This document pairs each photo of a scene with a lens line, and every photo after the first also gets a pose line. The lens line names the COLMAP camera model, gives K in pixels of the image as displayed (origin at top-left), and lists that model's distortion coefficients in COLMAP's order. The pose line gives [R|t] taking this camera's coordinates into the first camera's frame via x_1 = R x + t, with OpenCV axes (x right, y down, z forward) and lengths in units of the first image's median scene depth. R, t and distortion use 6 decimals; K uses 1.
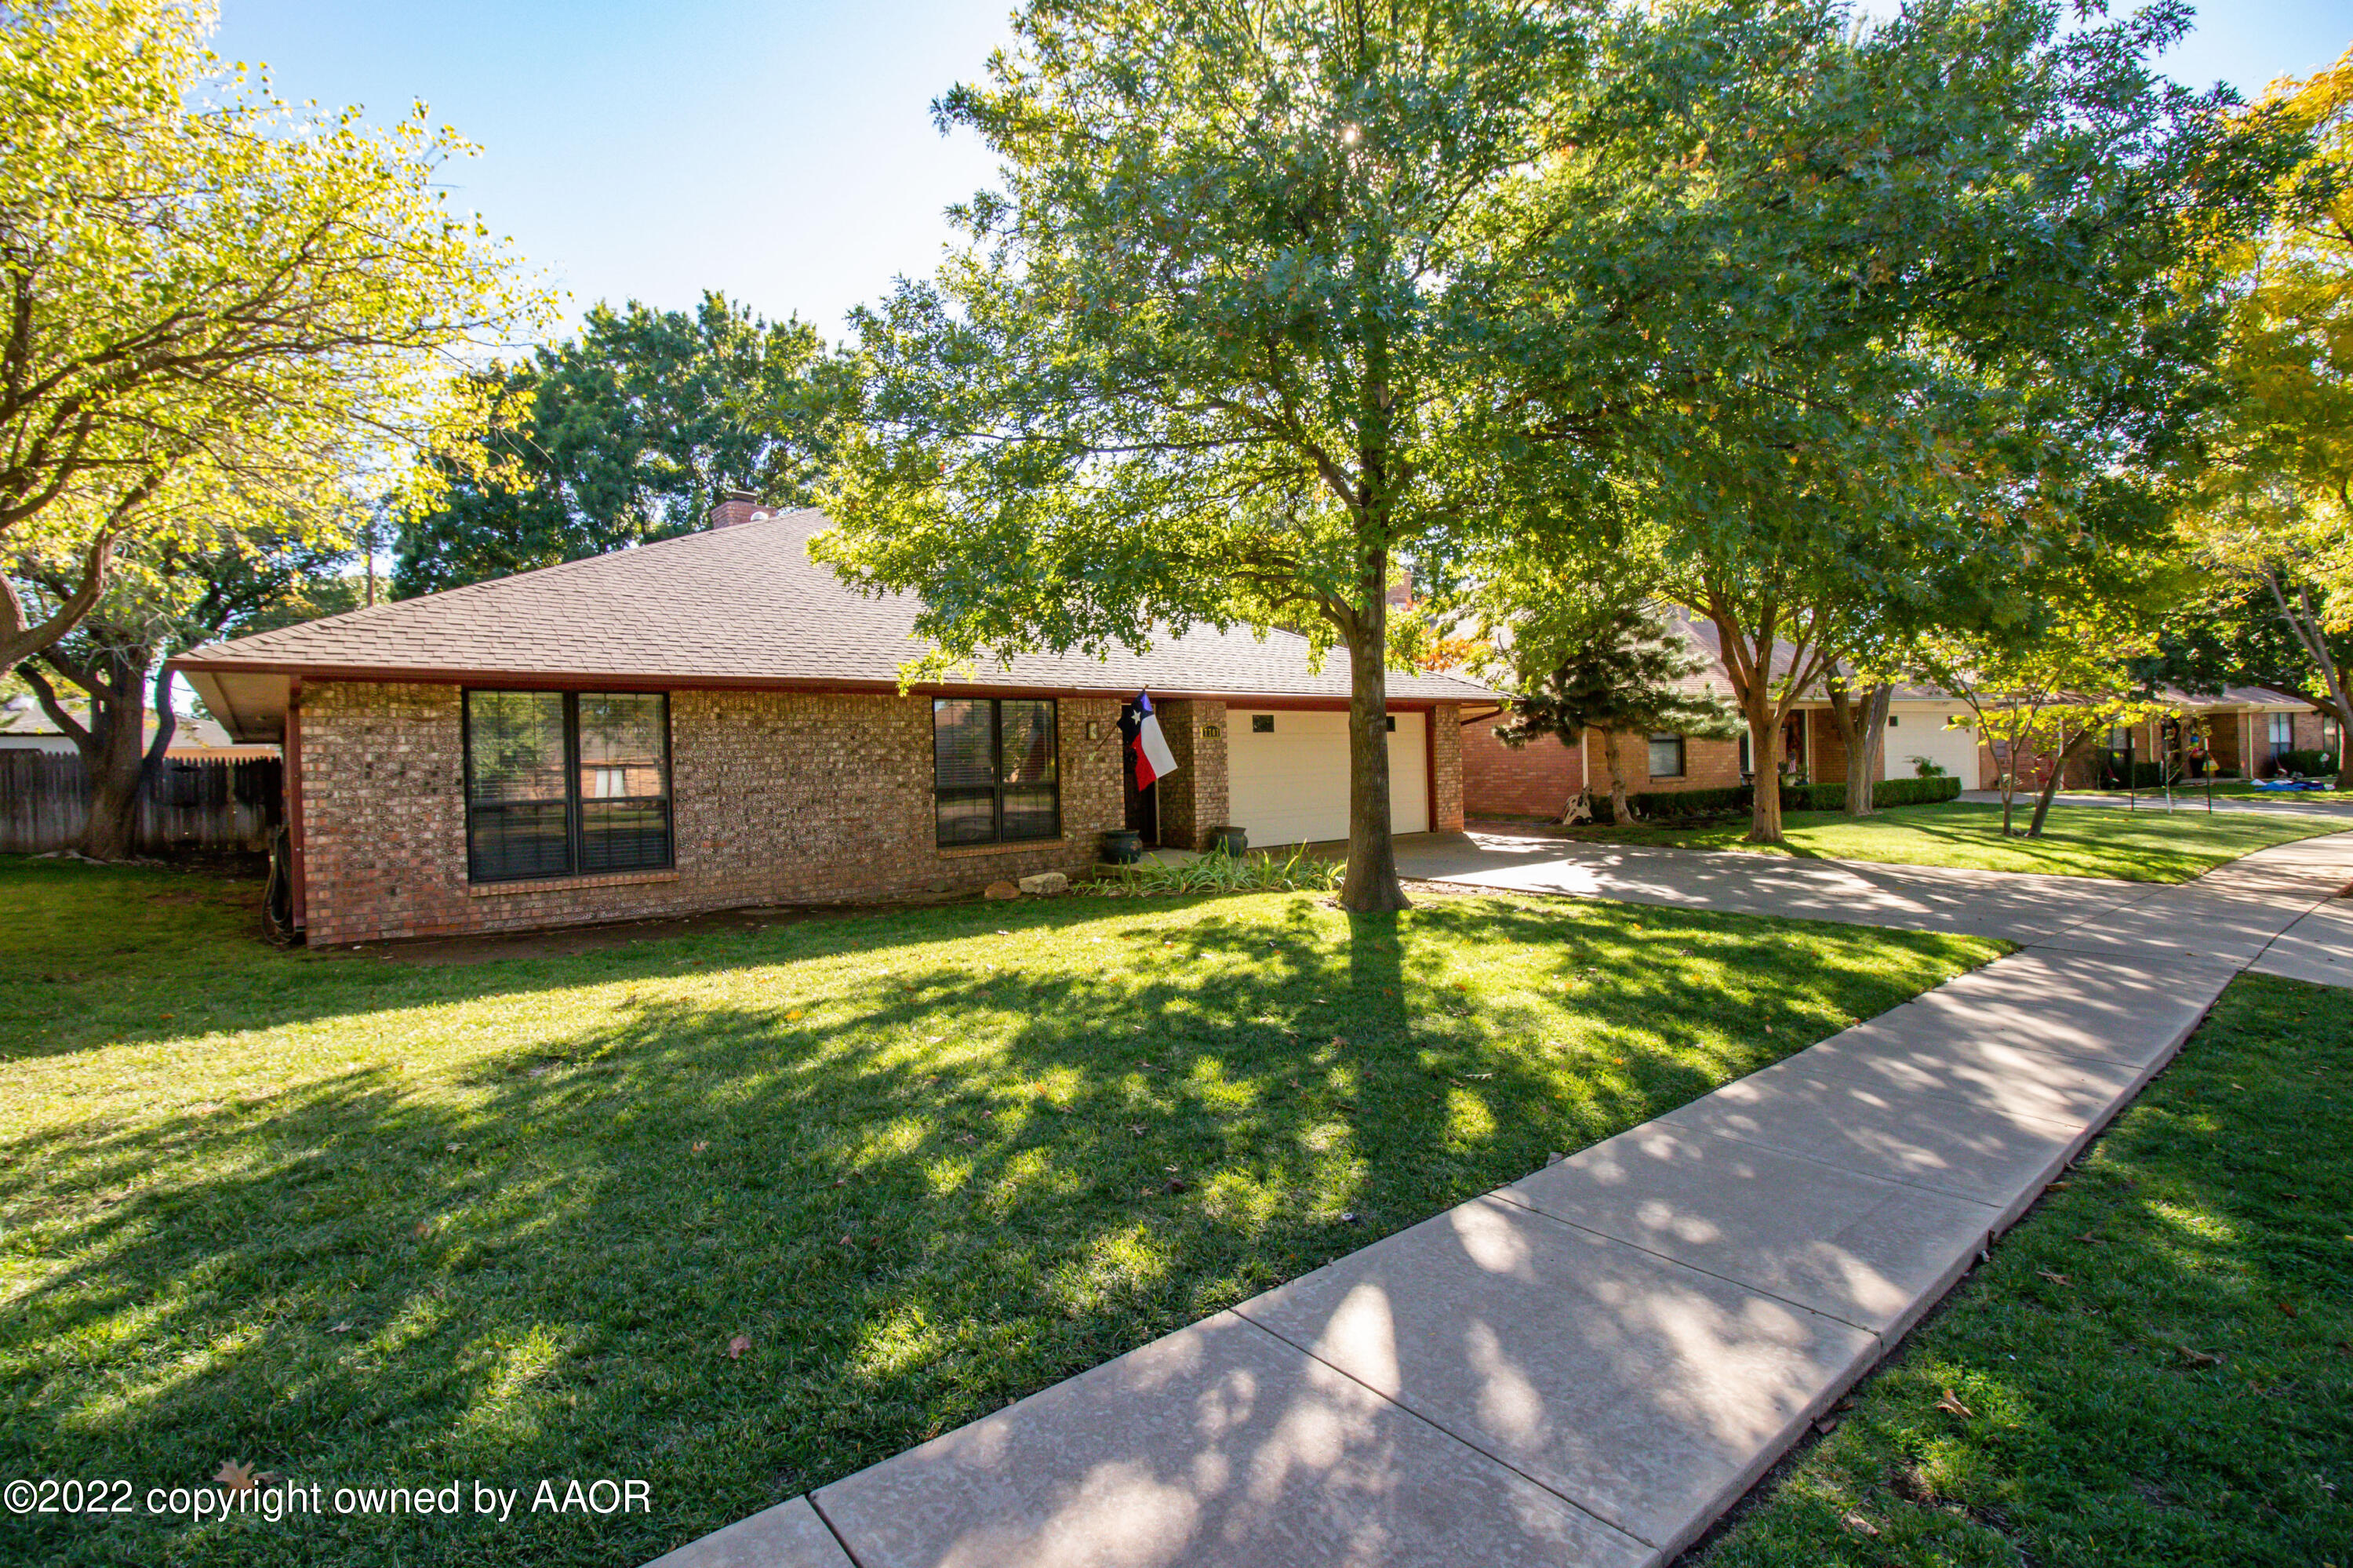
lens RADIAL K [[1116.0, 0, 1154.0], [0, 1116.0, 773.8], [0, 0, 1]] dist [0.003110, 0.001052]
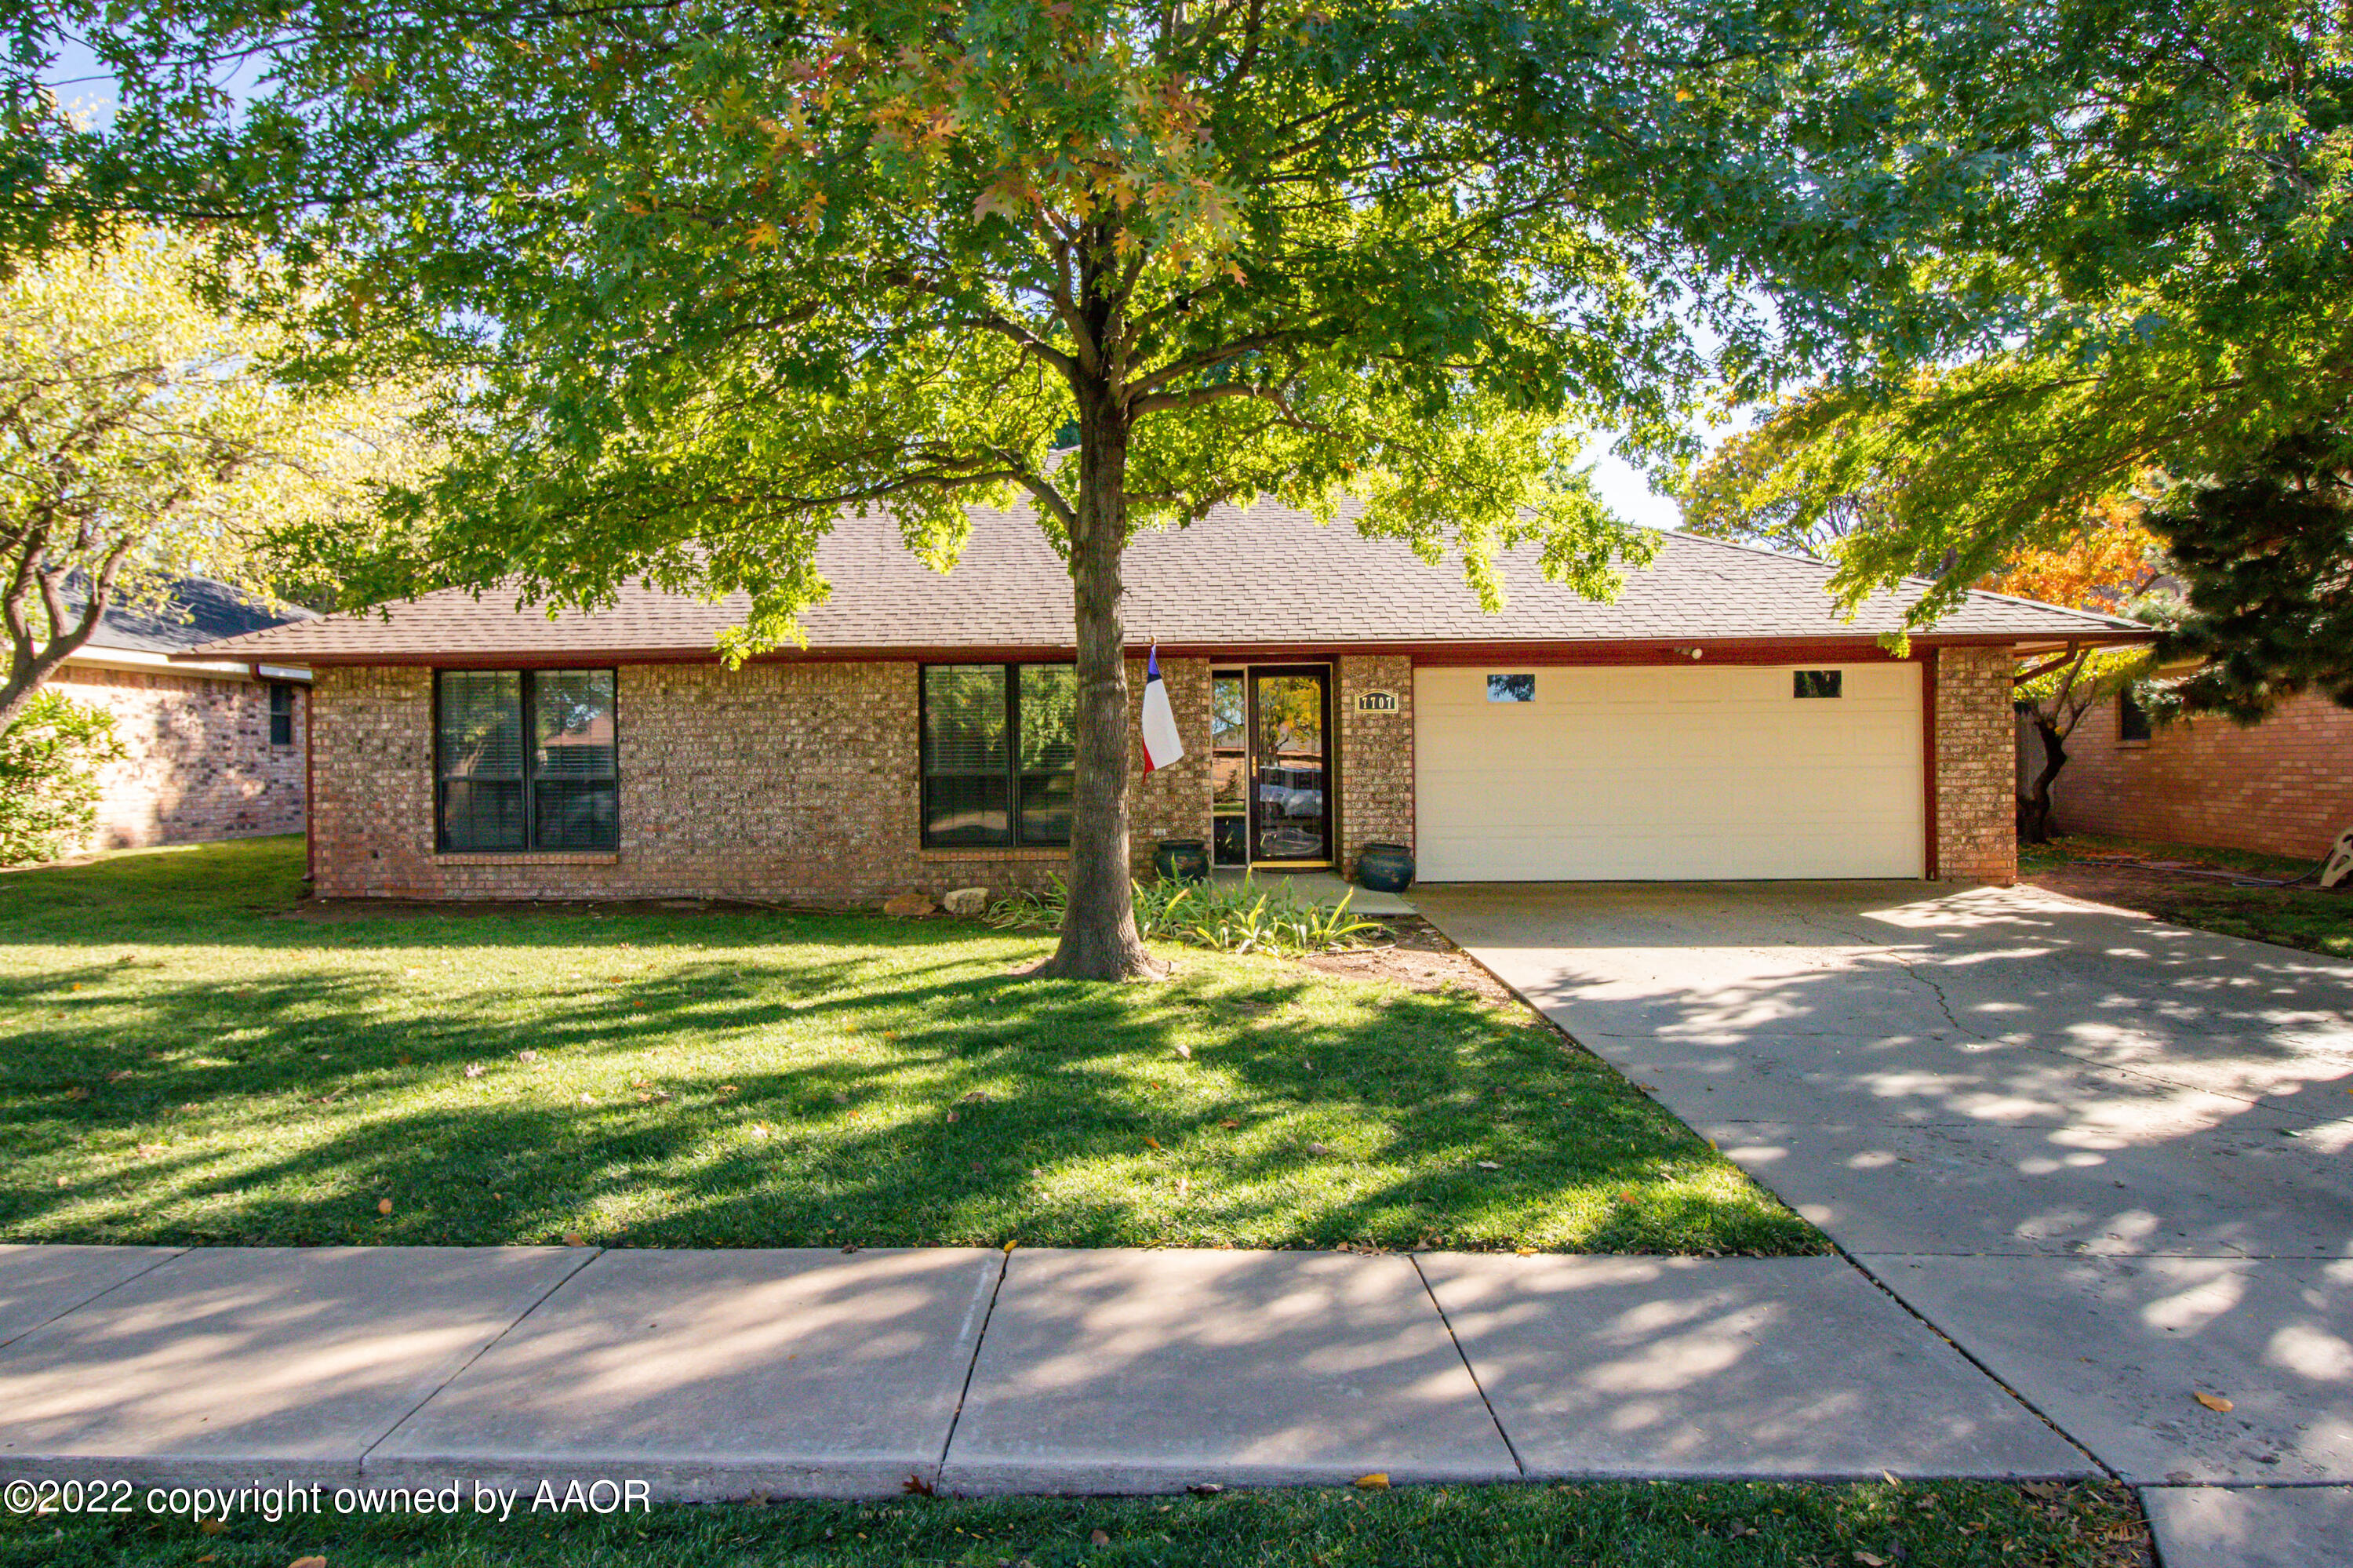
lens RADIAL K [[1116.0, 0, 1154.0], [0, 1116.0, 773.8], [0, 0, 1]] dist [0.003110, 0.001052]
pose [[0.767990, 0.036800, -0.639404, 0.564758], [-0.015313, 0.999118, 0.039110, -0.027715], [0.640279, -0.020245, 0.767876, 0.586685]]
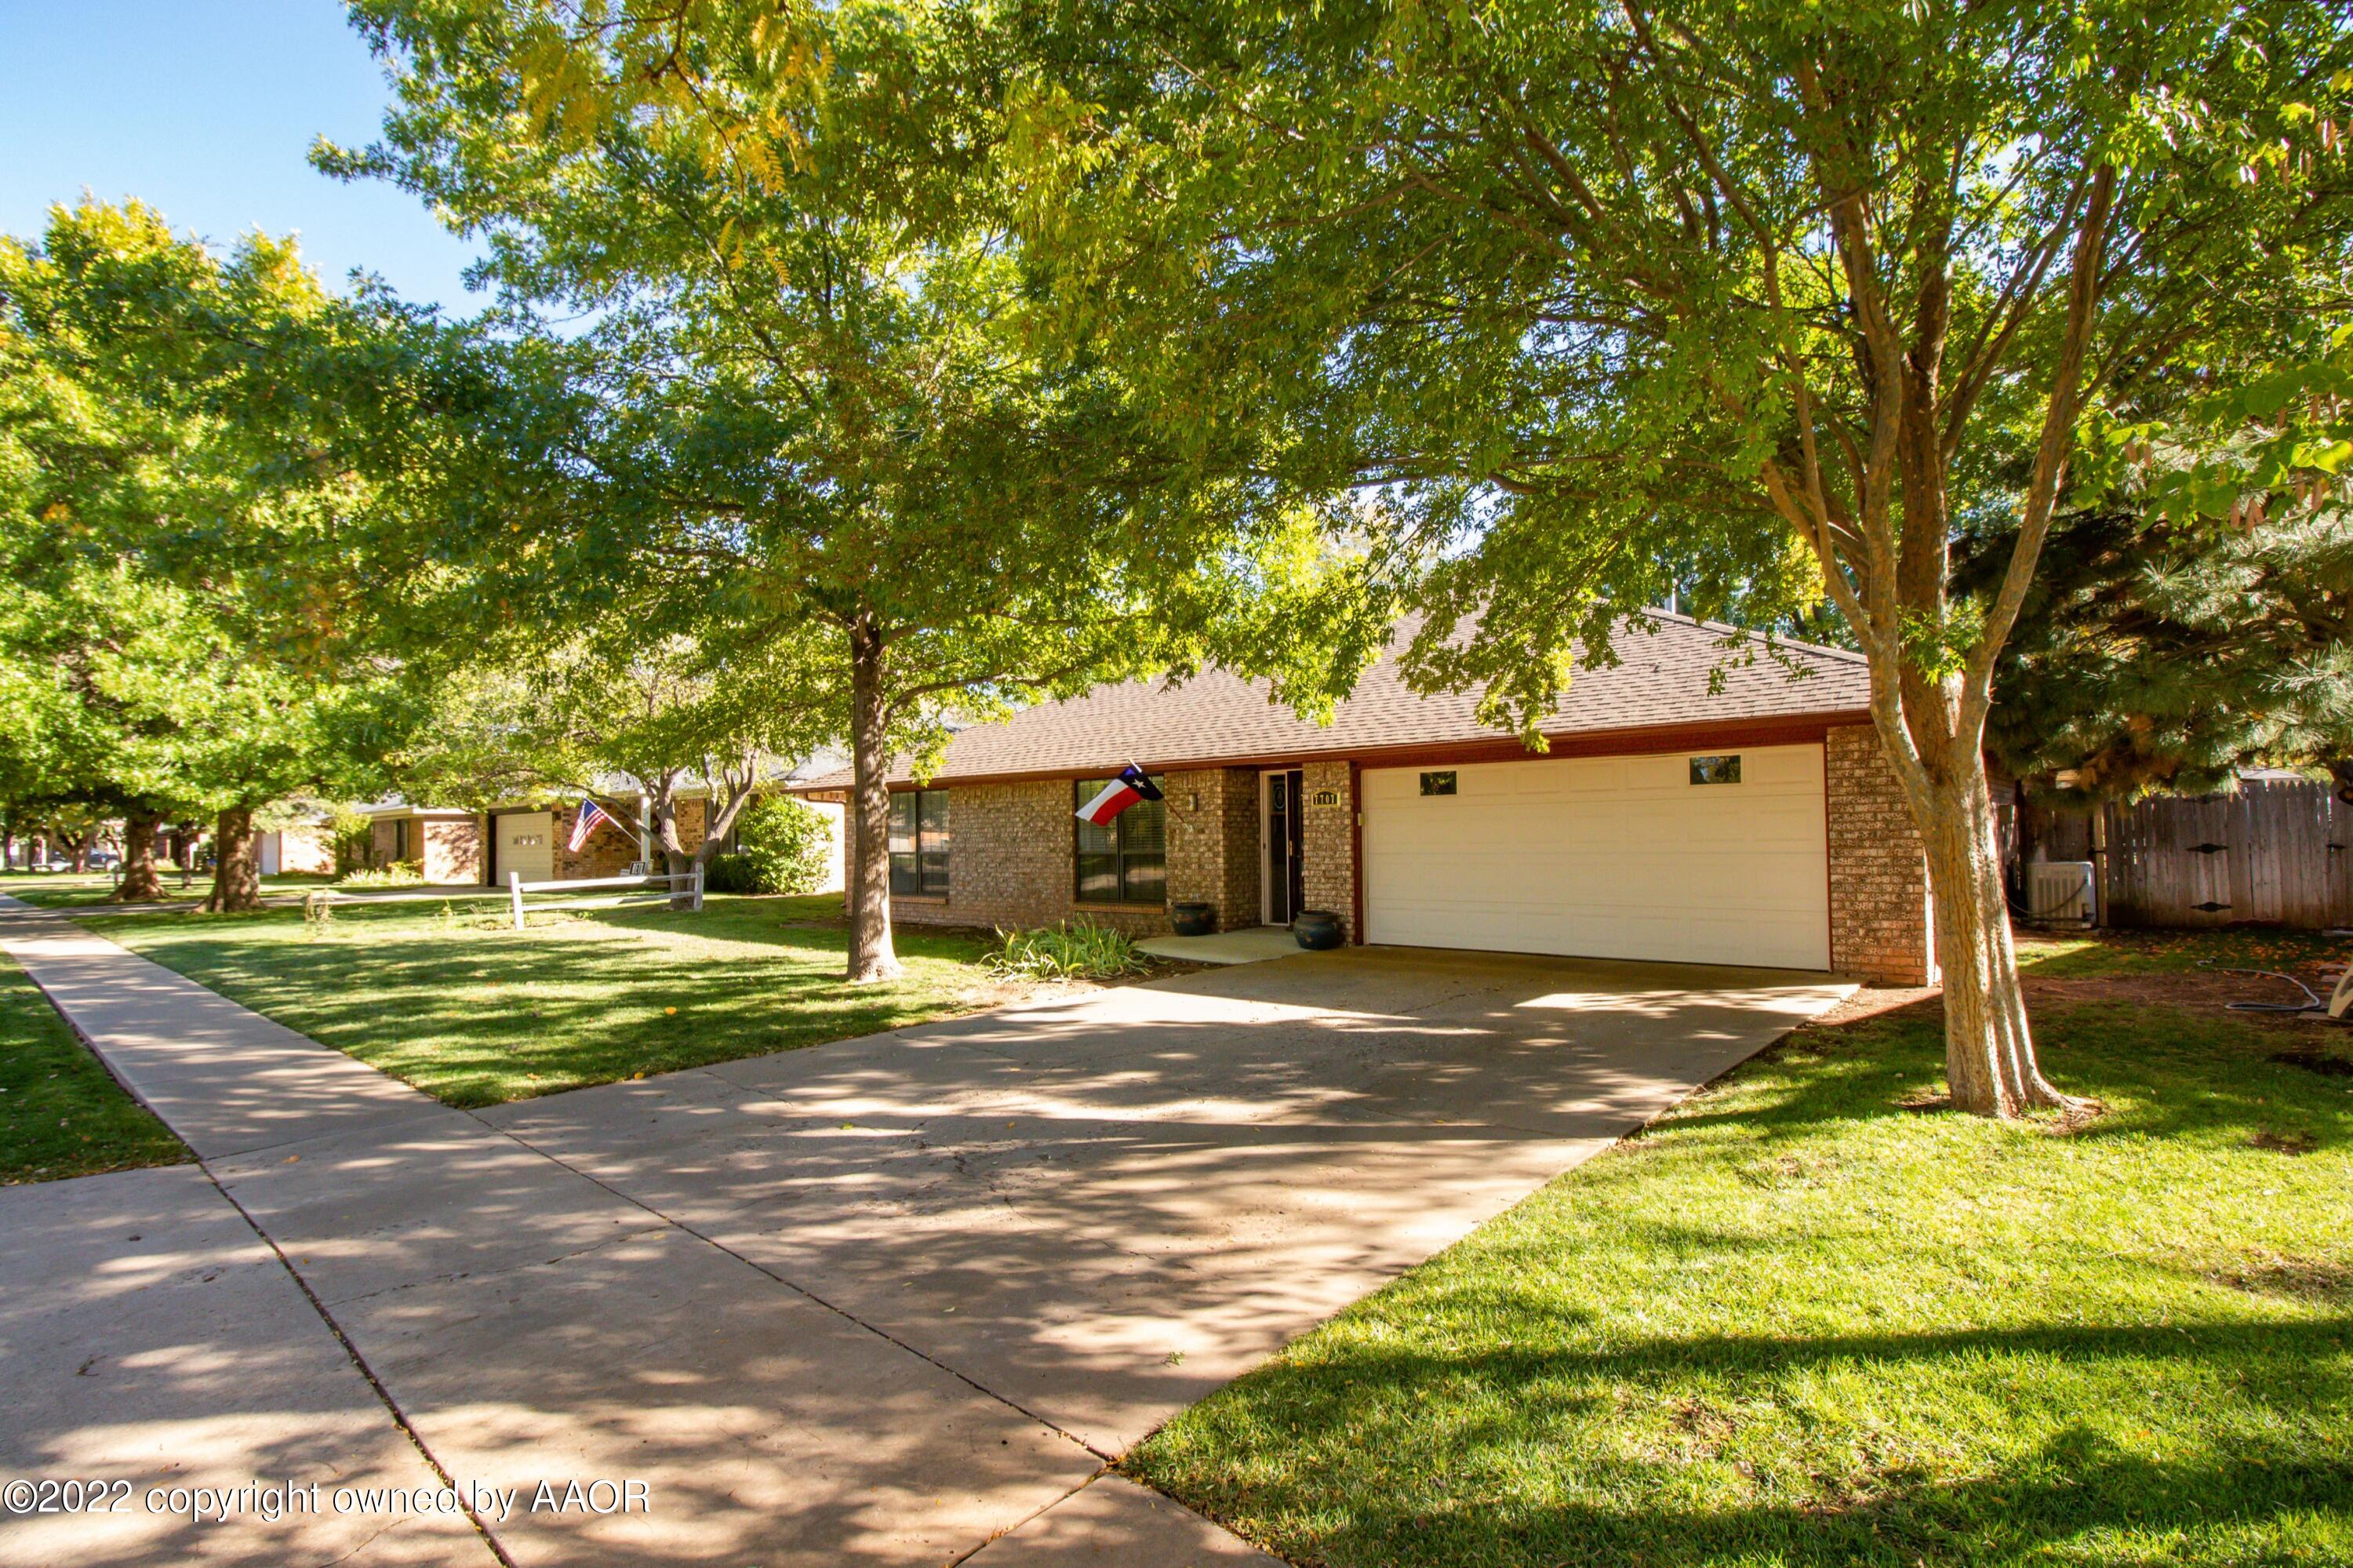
lens RADIAL K [[1116.0, 0, 1154.0], [0, 1116.0, 773.8], [0, 0, 1]] dist [0.003110, 0.001052]
pose [[0.159059, -0.028977, -0.986844, 1.287479], [0.005713, 0.999579, -0.028430, -0.048749], [0.987253, -0.001116, 0.159158, 1.074661]]
